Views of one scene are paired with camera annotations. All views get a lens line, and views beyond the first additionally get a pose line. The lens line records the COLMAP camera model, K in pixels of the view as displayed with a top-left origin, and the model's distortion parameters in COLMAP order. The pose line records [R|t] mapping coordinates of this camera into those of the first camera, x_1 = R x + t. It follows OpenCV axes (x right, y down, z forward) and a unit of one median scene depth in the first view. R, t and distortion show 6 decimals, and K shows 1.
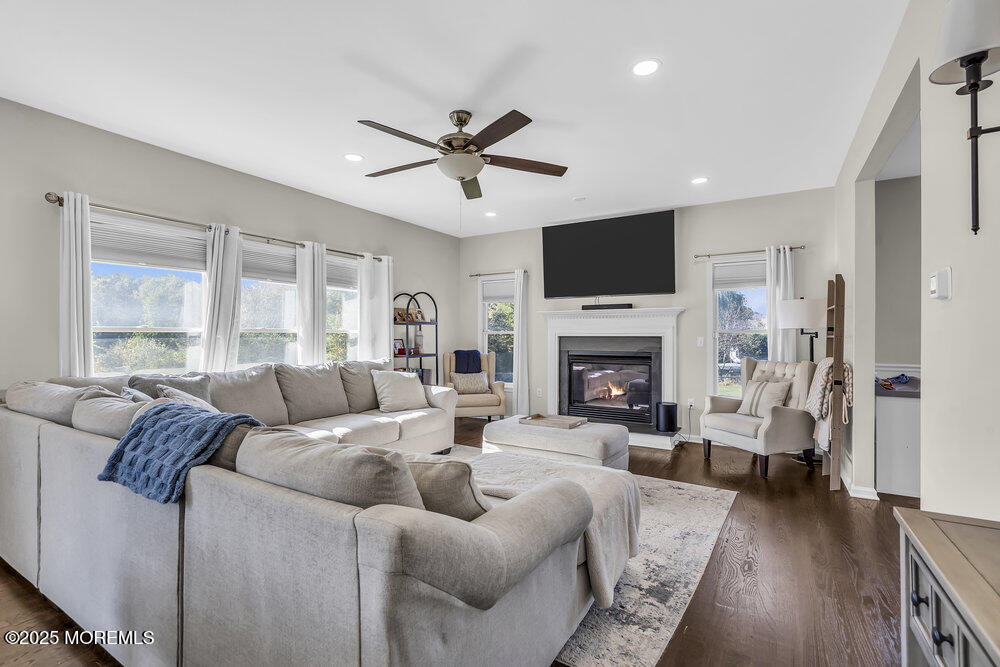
lens RADIAL K [[451.4, 0, 499.9], [0, 451.4, 337.3], [0, 0, 1]] dist [-0.001404, 0.000139]
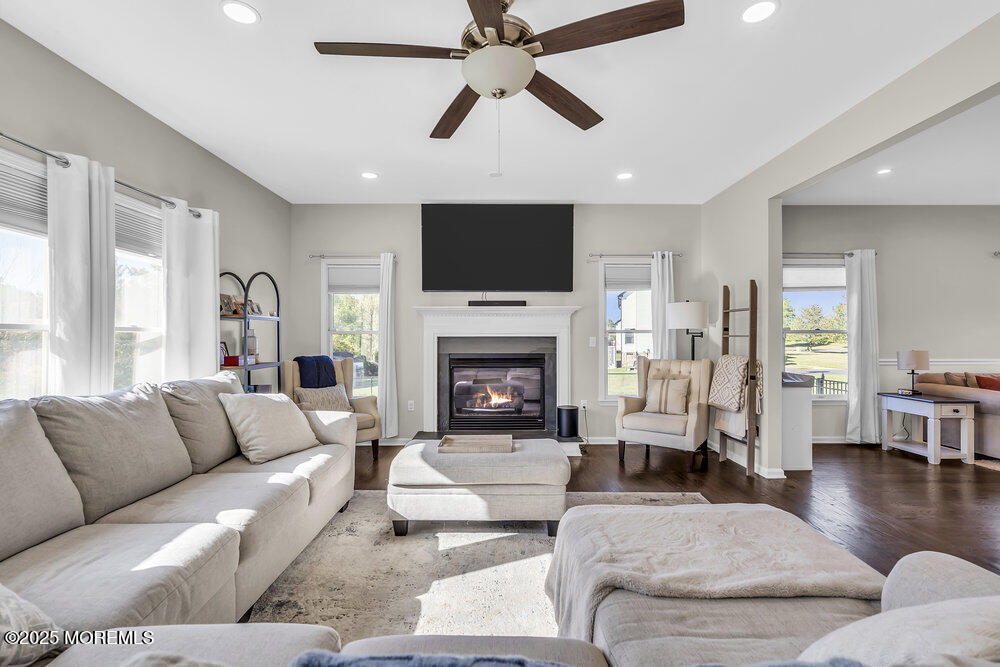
lens RADIAL K [[451.4, 0, 499.9], [0, 451.4, 337.3], [0, 0, 1]] dist [-0.001404, 0.000139]
pose [[0.850229, -0.003892, 0.526398, -0.249571], [0.005010, 0.999987, -0.000699, -0.000484], [-0.526389, 0.003232, 0.850238, 0.262642]]
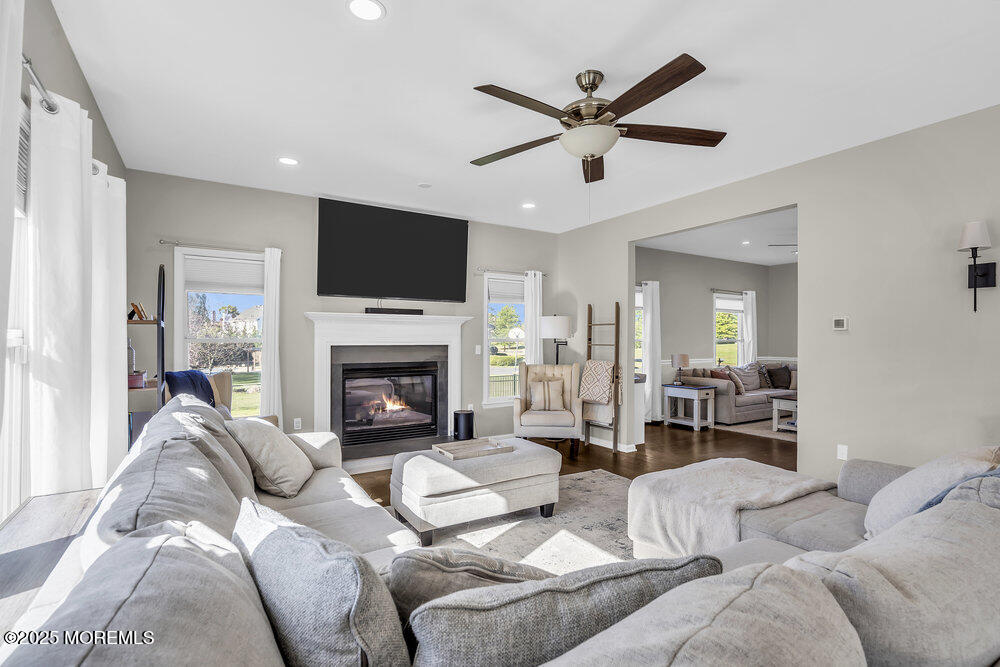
lens RADIAL K [[479.0, 0, 499.3], [0, 479.0, 340.3], [0, 0, 1]] dist [-0.001940, 0.000072]
pose [[0.450178, -0.003111, 0.892933, -0.543430], [0.002102, 0.999995, 0.002425, -0.014849], [-0.892936, 0.000785, 0.450182, 0.442160]]
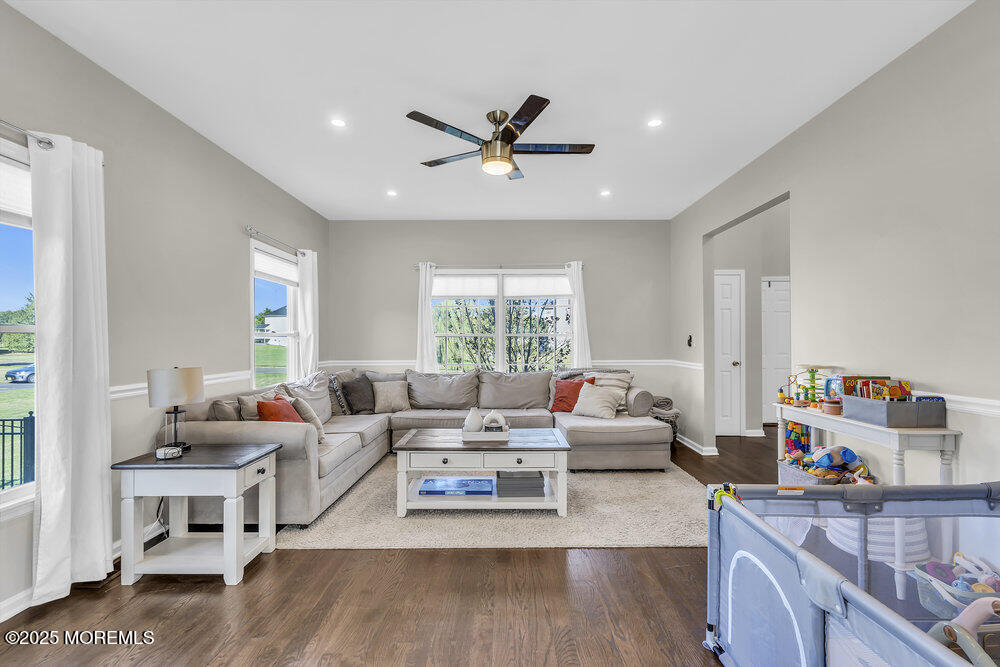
lens RADIAL K [[451.4, 0, 499.9], [0, 451.4, 337.3], [0, 0, 1]] dist [-0.001404, 0.000139]
pose [[-0.509786, 0.002781, 0.860297, 0.357671], [0.003393, 0.999993, -0.001222, -0.000339], [-0.860295, 0.002296, -0.509792, 0.548626]]
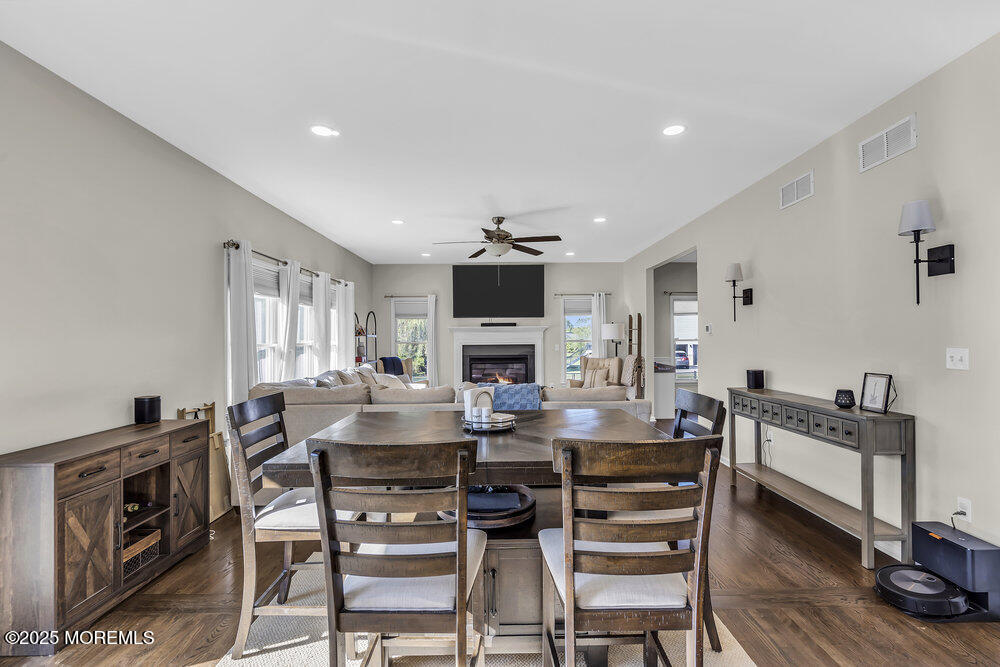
lens RADIAL K [[451.4, 0, 499.9], [0, 451.4, 337.3], [0, 0, 1]] dist [-0.001404, 0.000139]
pose [[0.851666, -0.005390, 0.524058, -0.577256], [0.011574, 0.999897, -0.008525, -0.014841], [-0.523958, 0.013326, 0.851640, -0.272346]]
